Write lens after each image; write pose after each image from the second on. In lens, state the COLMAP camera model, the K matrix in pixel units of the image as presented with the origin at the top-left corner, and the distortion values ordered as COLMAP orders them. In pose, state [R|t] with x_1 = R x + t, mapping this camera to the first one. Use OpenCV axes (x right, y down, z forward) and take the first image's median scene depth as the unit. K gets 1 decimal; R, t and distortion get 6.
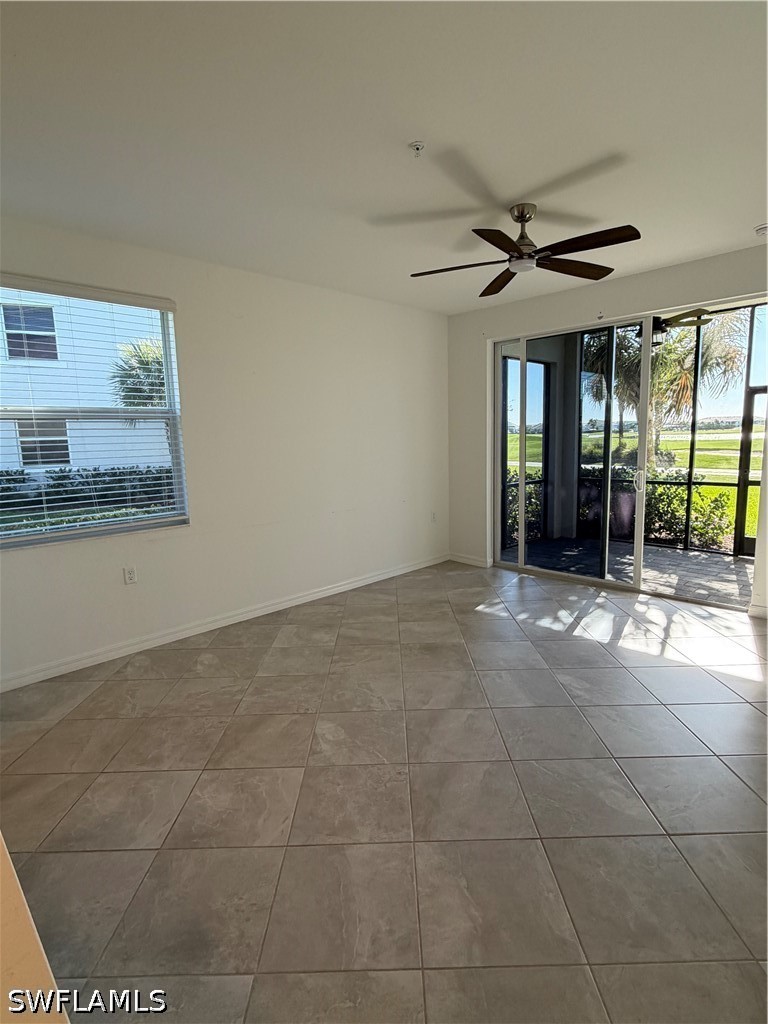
lens RADIAL K [[527.3, 0, 384.0], [0, 527.3, 512.0], [0, 0, 1]] dist [0.002276, 0.000028]
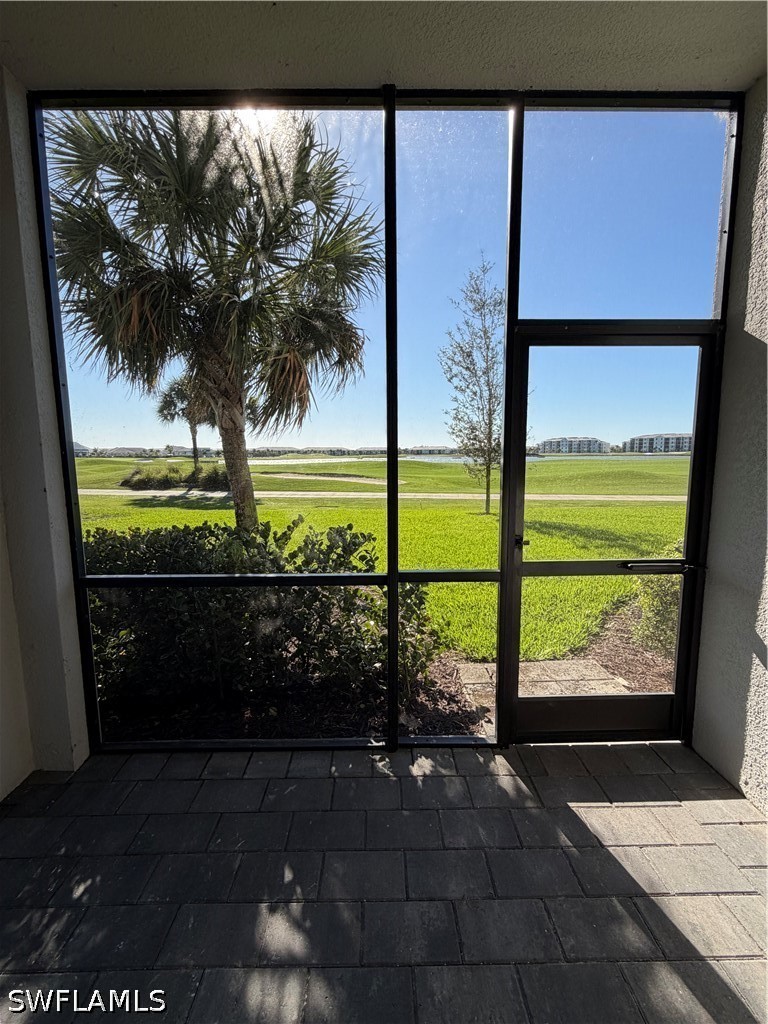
lens RADIAL K [[458.7, 0, 384.0], [0, 458.7, 512.0], [0, 0, 1]] dist [-0.000519, -0.000055]
pose [[0.693030, -0.067856, 0.717708, 0.135325], [0.090507, 0.995873, 0.006760, -0.039770], [-0.715205, 0.060273, 0.696311, 0.299546]]
